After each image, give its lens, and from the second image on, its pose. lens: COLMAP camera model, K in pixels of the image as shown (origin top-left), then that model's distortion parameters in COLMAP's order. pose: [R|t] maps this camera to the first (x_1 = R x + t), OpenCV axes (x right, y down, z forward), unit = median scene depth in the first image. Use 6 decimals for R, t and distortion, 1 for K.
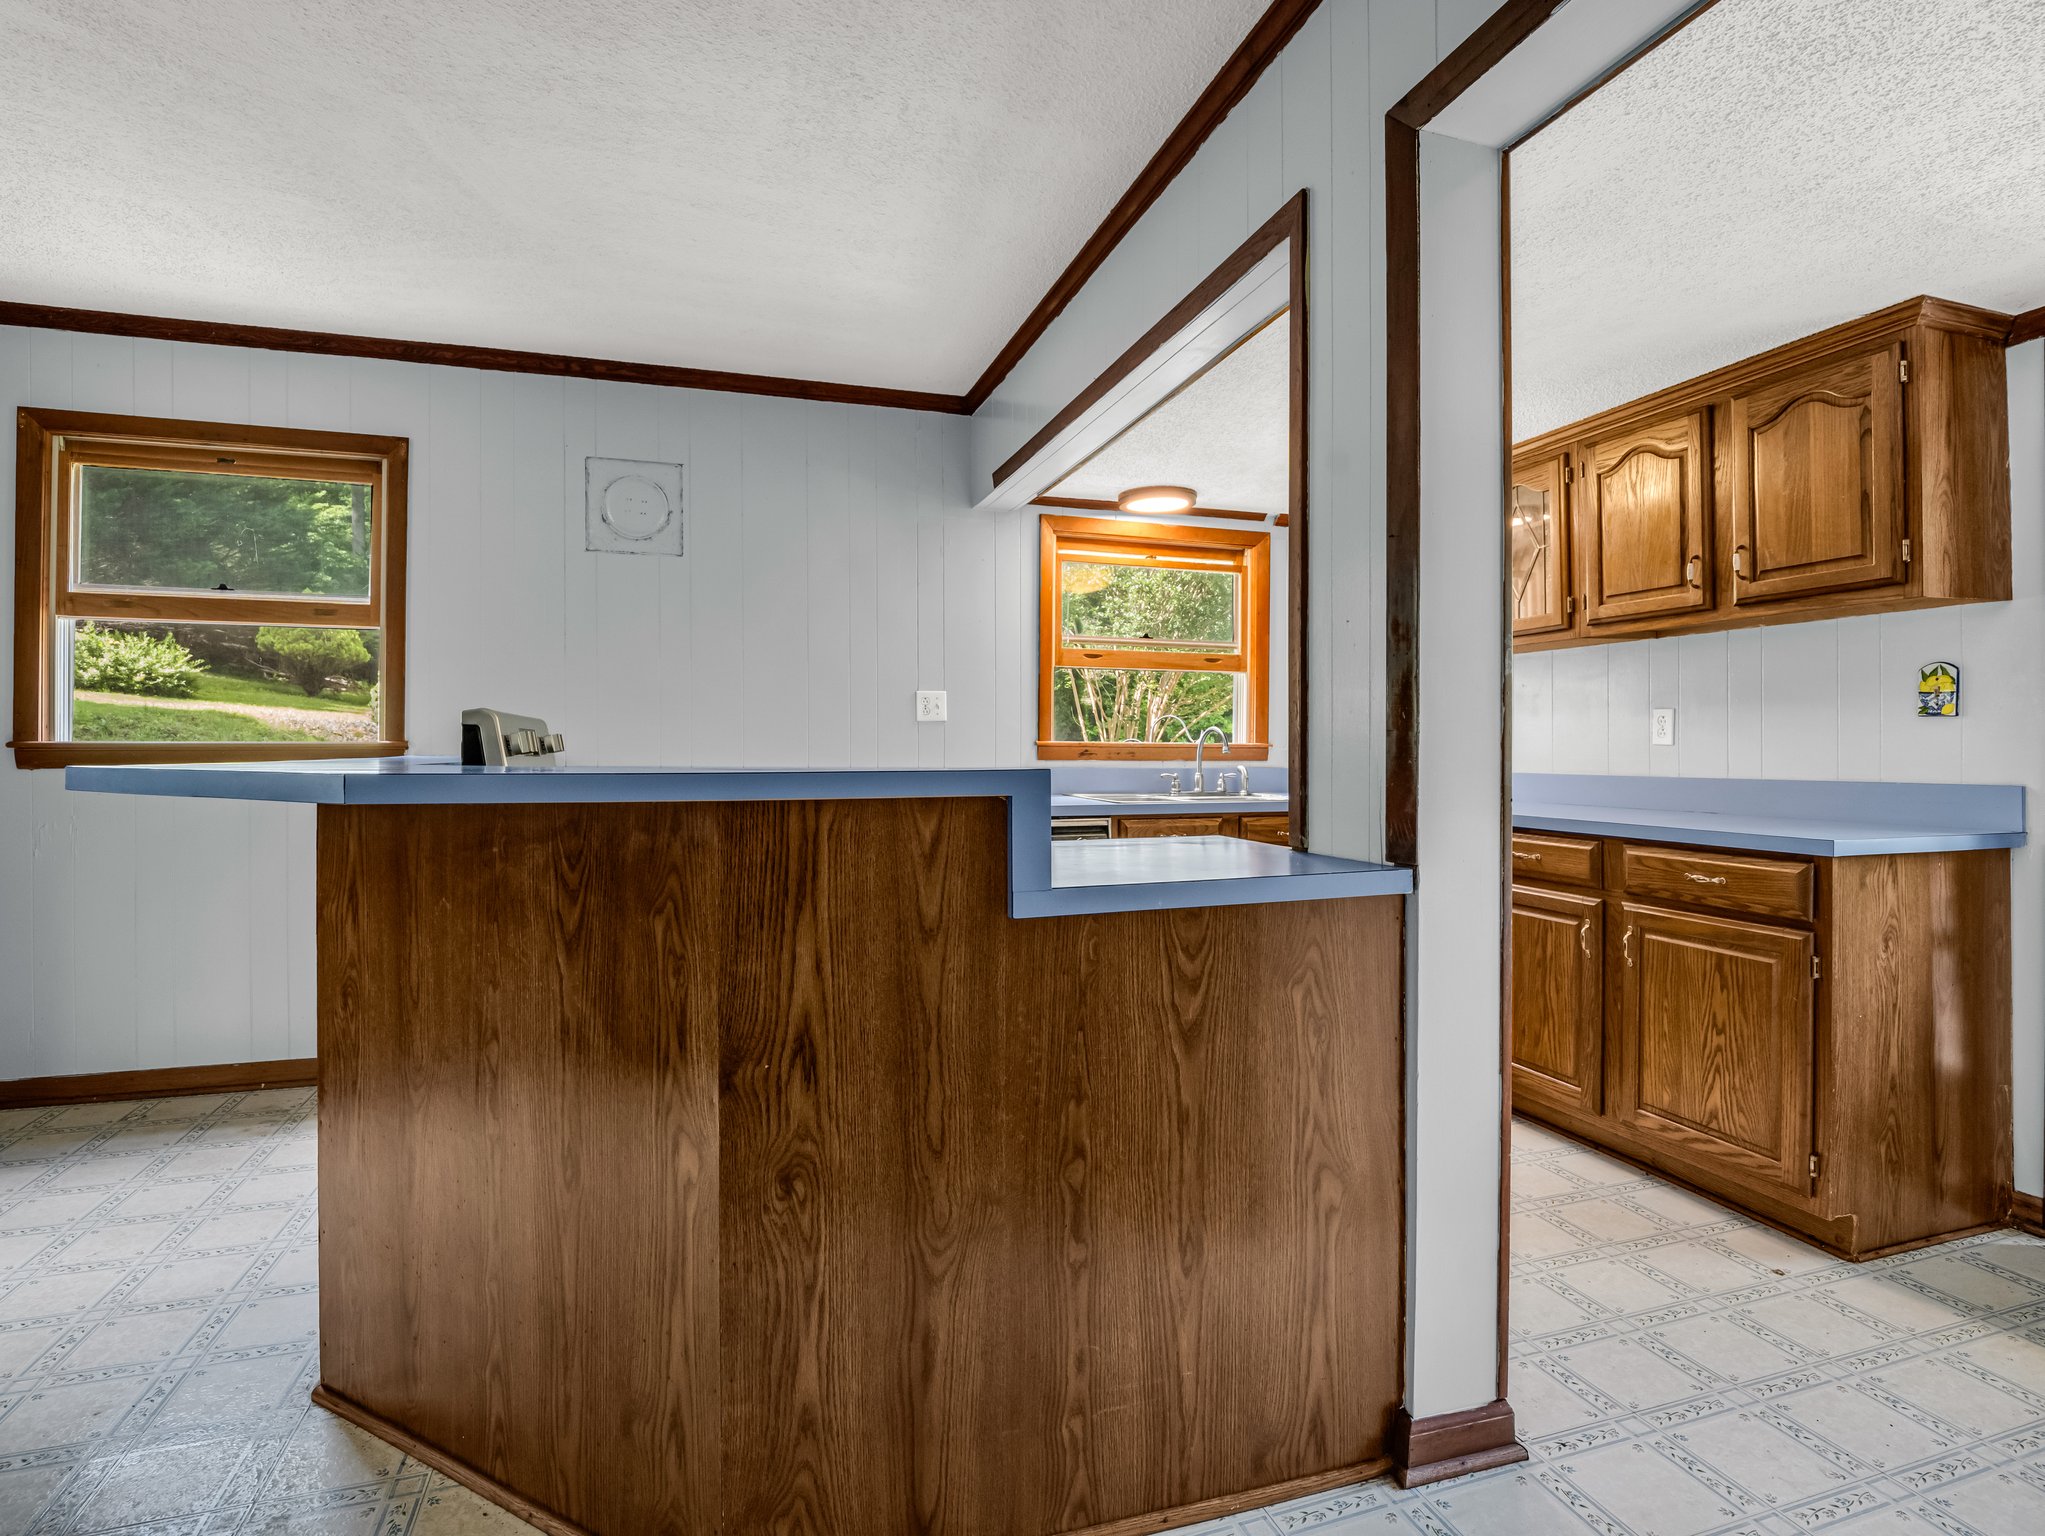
lens RADIAL K [[1030.1, 0, 1015.3], [0, 1030.1, 755.1], [0, 0, 1]] dist [-0.015522, -0.001261]
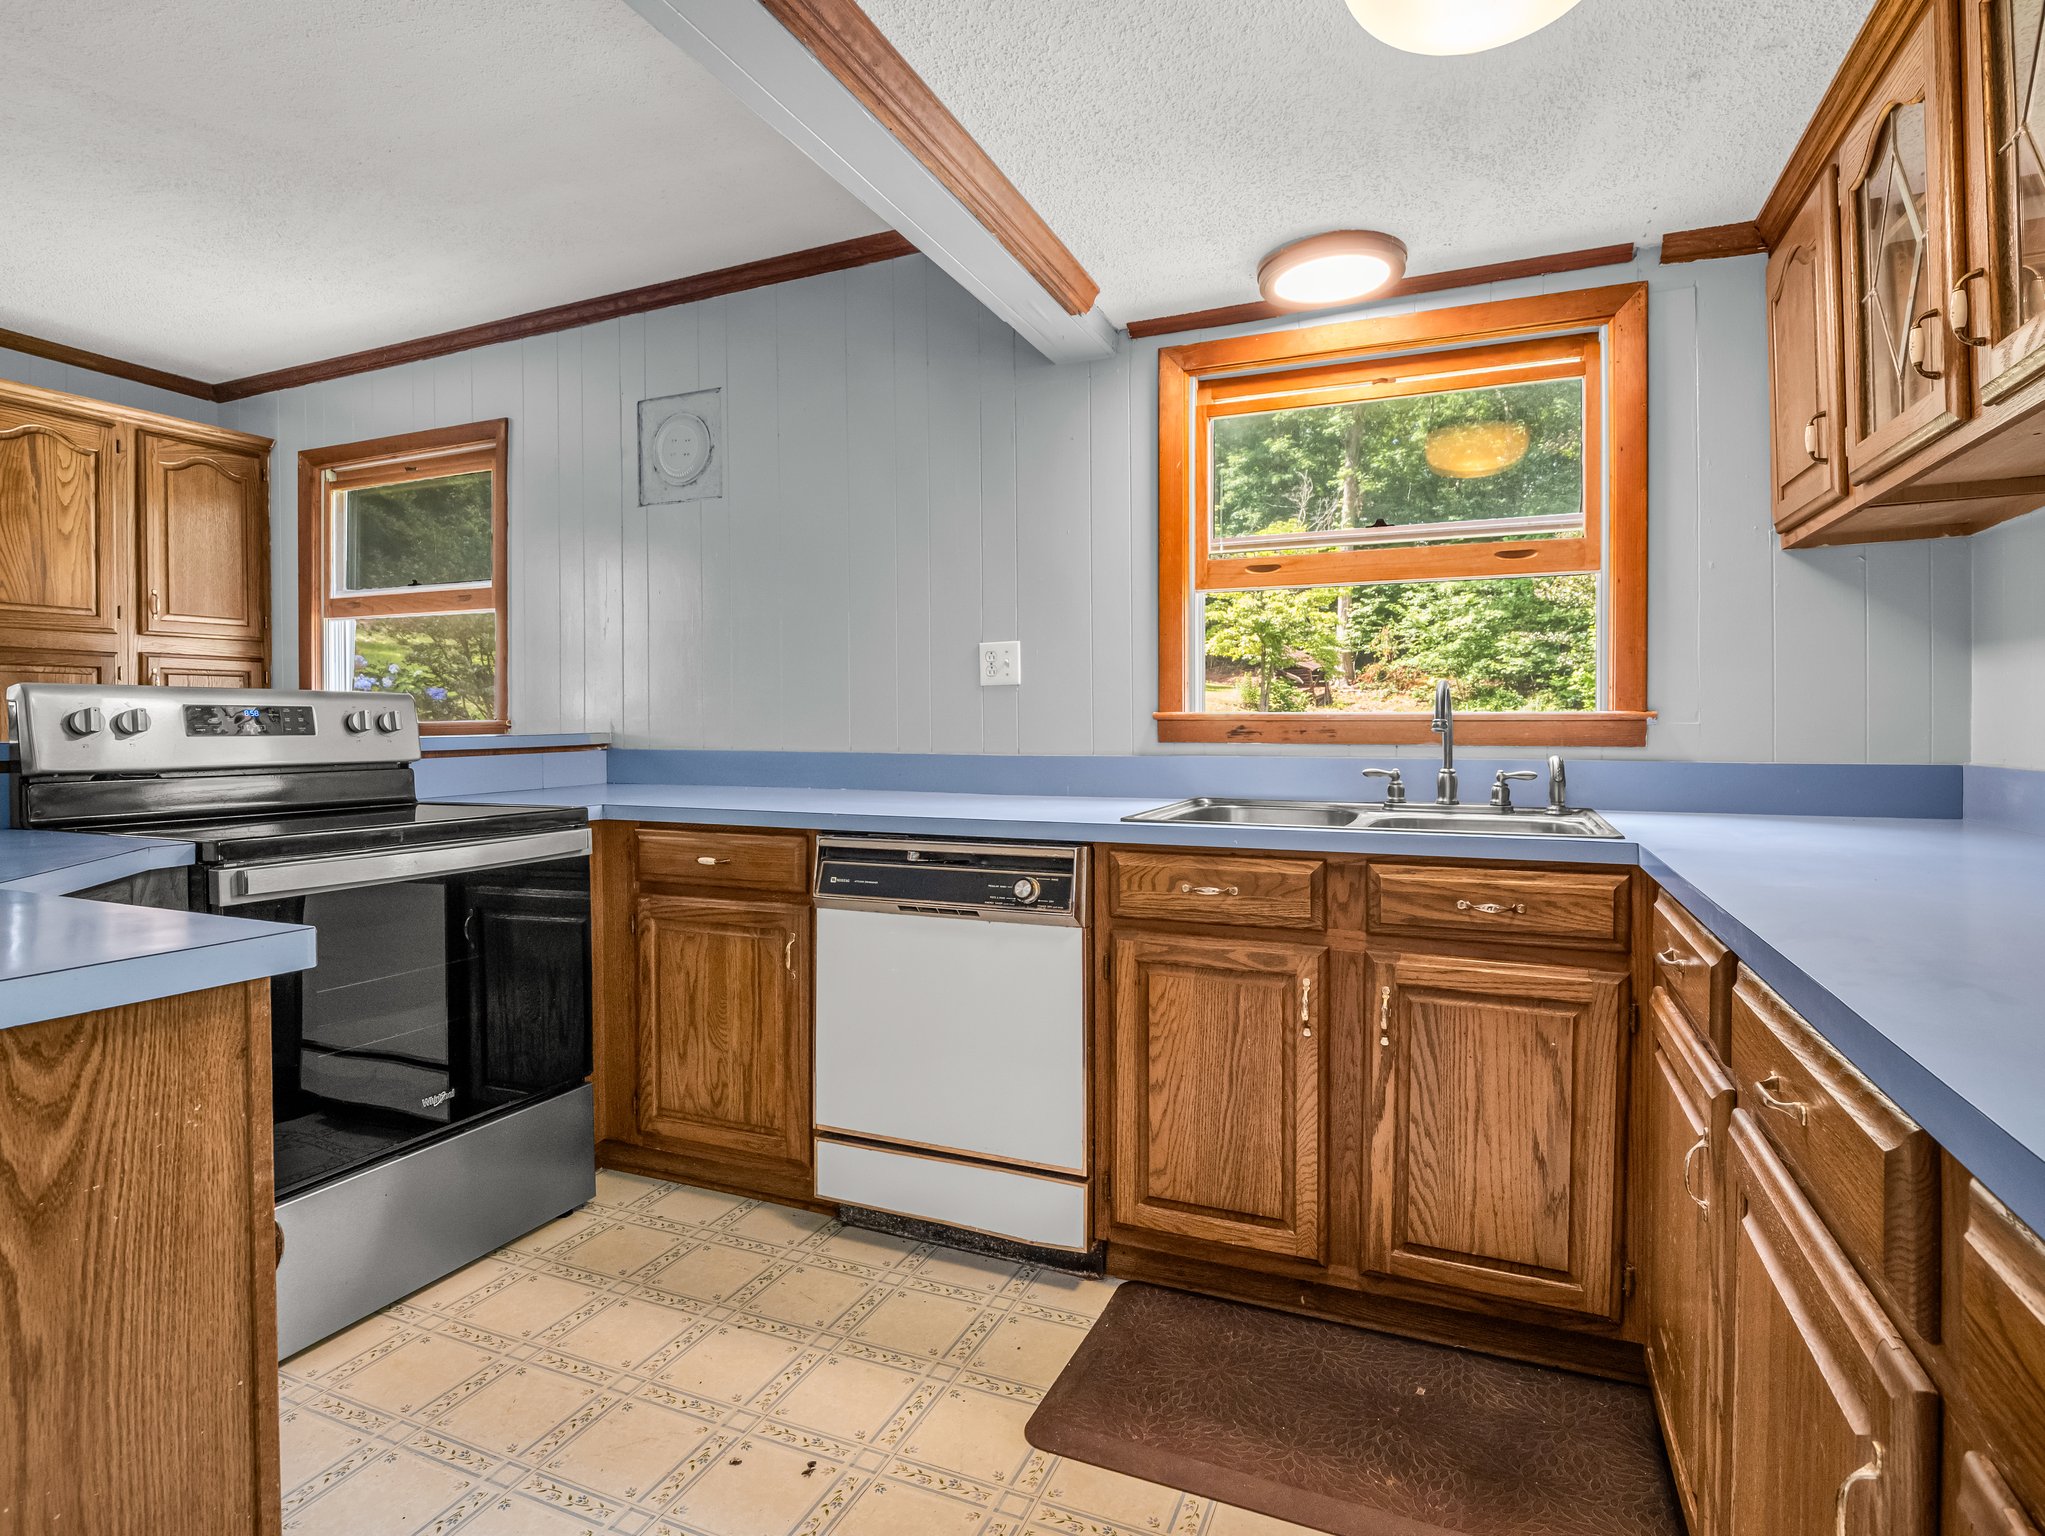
lens RADIAL K [[1030.1, 0, 1014.5], [0, 1030.1, 735.4], [0, 0, 1]] dist [-0.015522, -0.001261]
pose [[0.755081, 0.002721, -0.655626, 0.446083], [-0.000244, 0.999992, 0.003869, -0.002229], [0.655632, -0.002762, 0.755076, 0.571584]]
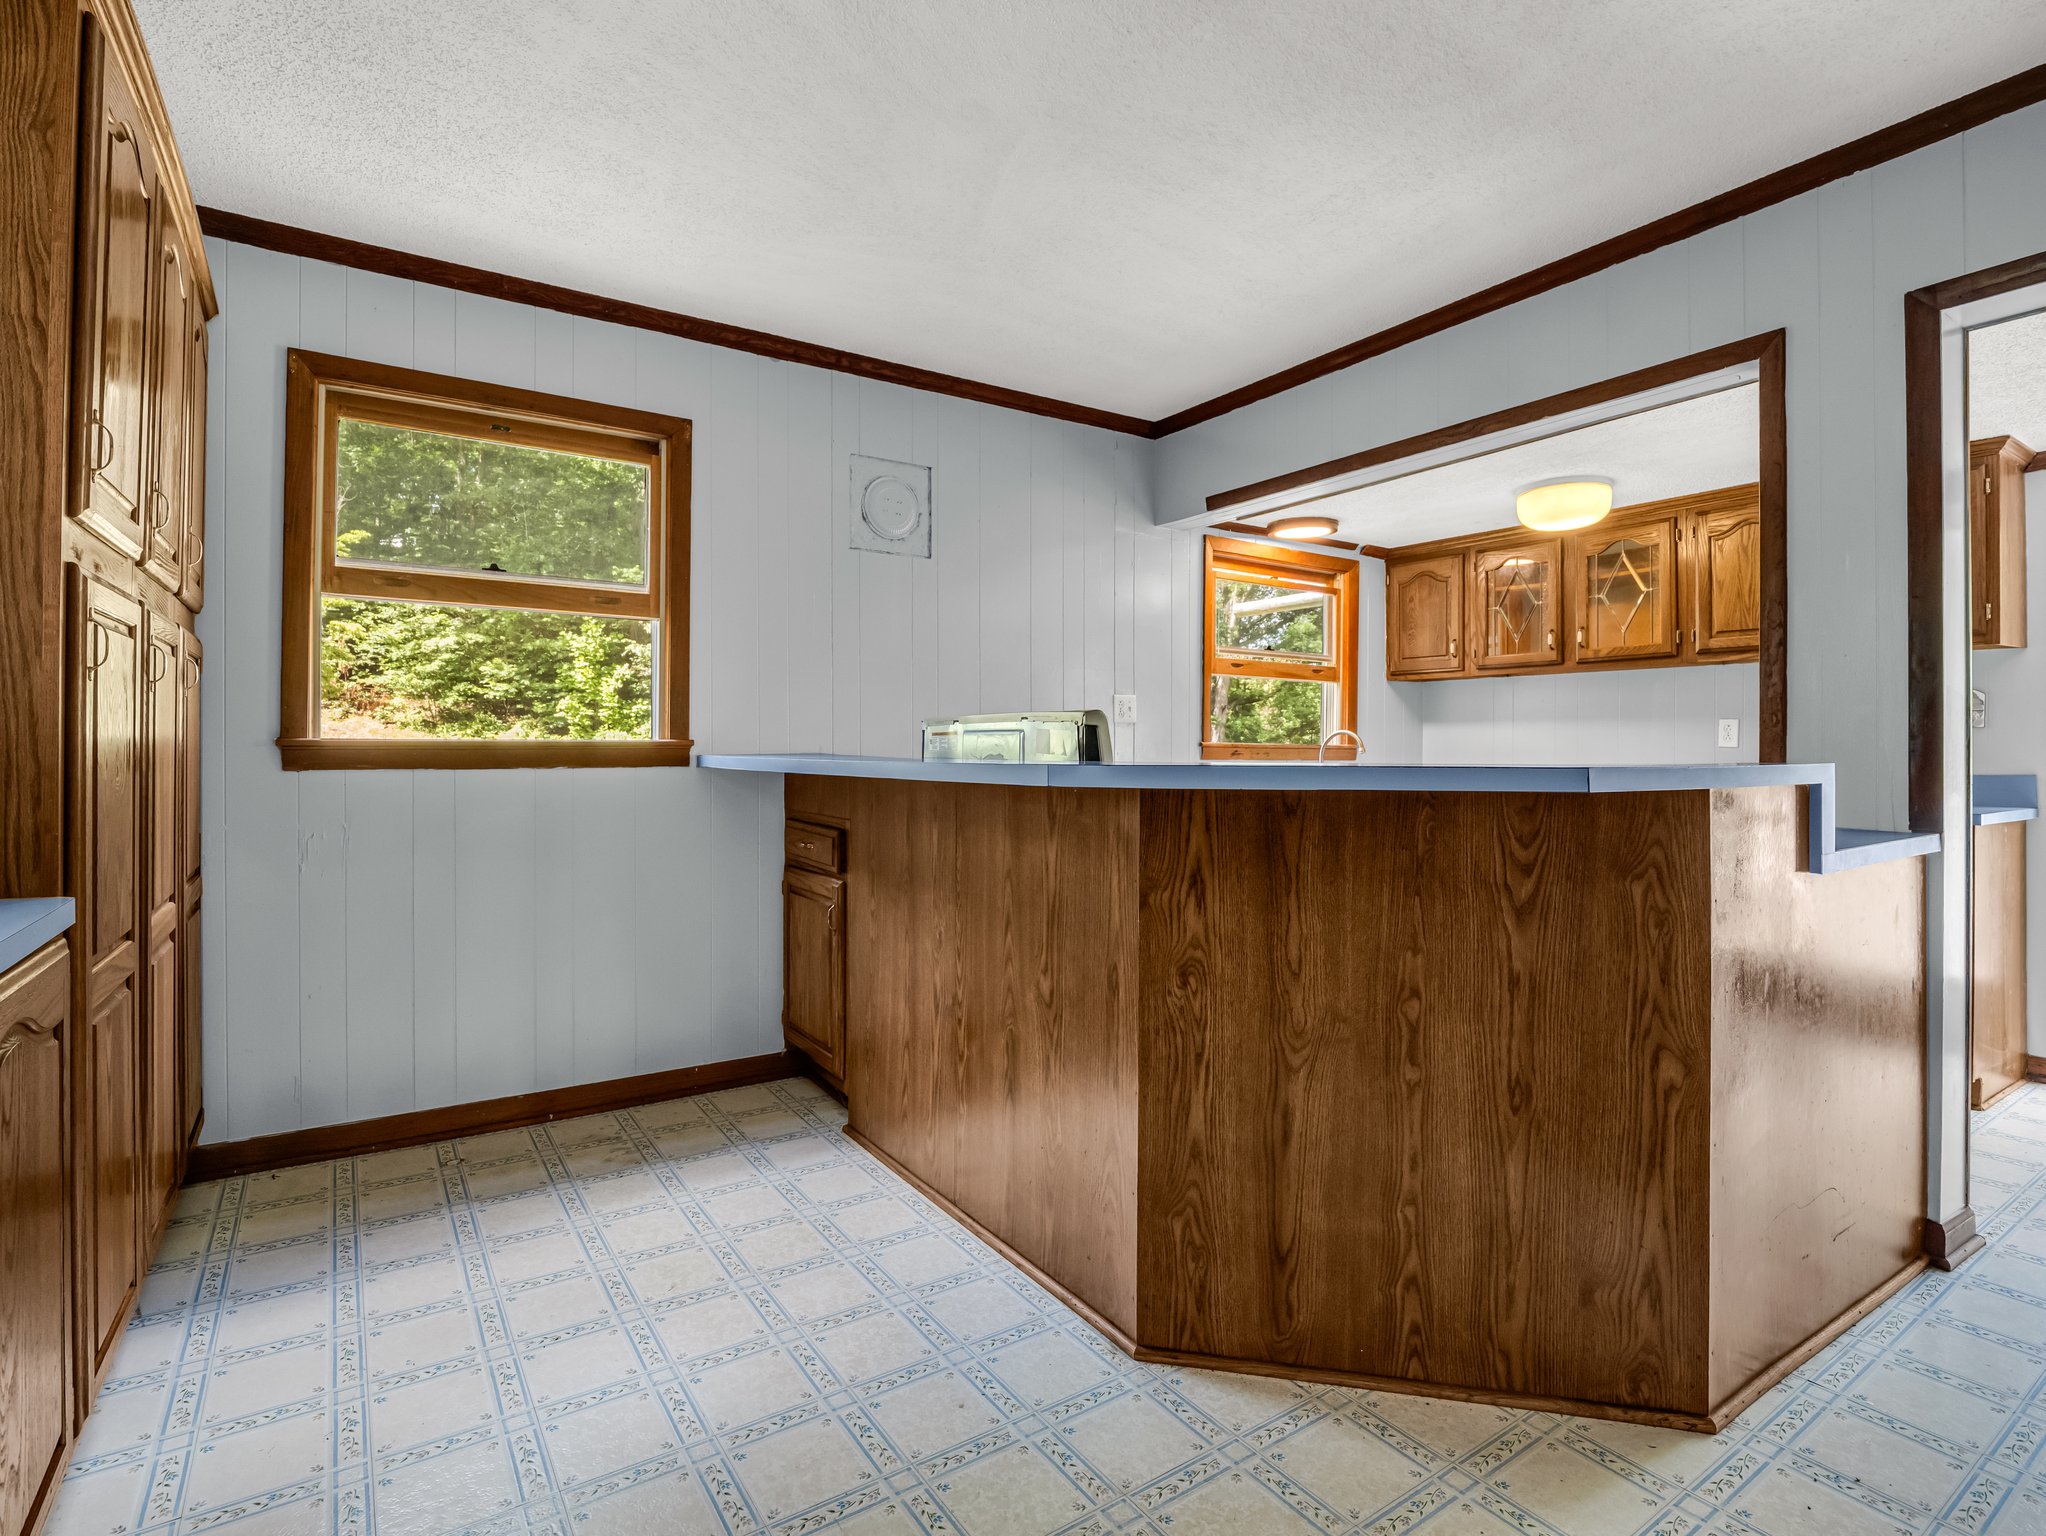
lens RADIAL K [[1030.6, 0, 1014.0], [0, 1030.6, 757.0], [0, 0, 1]] dist [-0.015522, -0.001261]
pose [[0.961204, -0.001025, 0.275835, -0.576449], [0.000696, 0.999999, 0.001292, 0.001267], [-0.275836, -0.001050, 0.961204, 0.001889]]
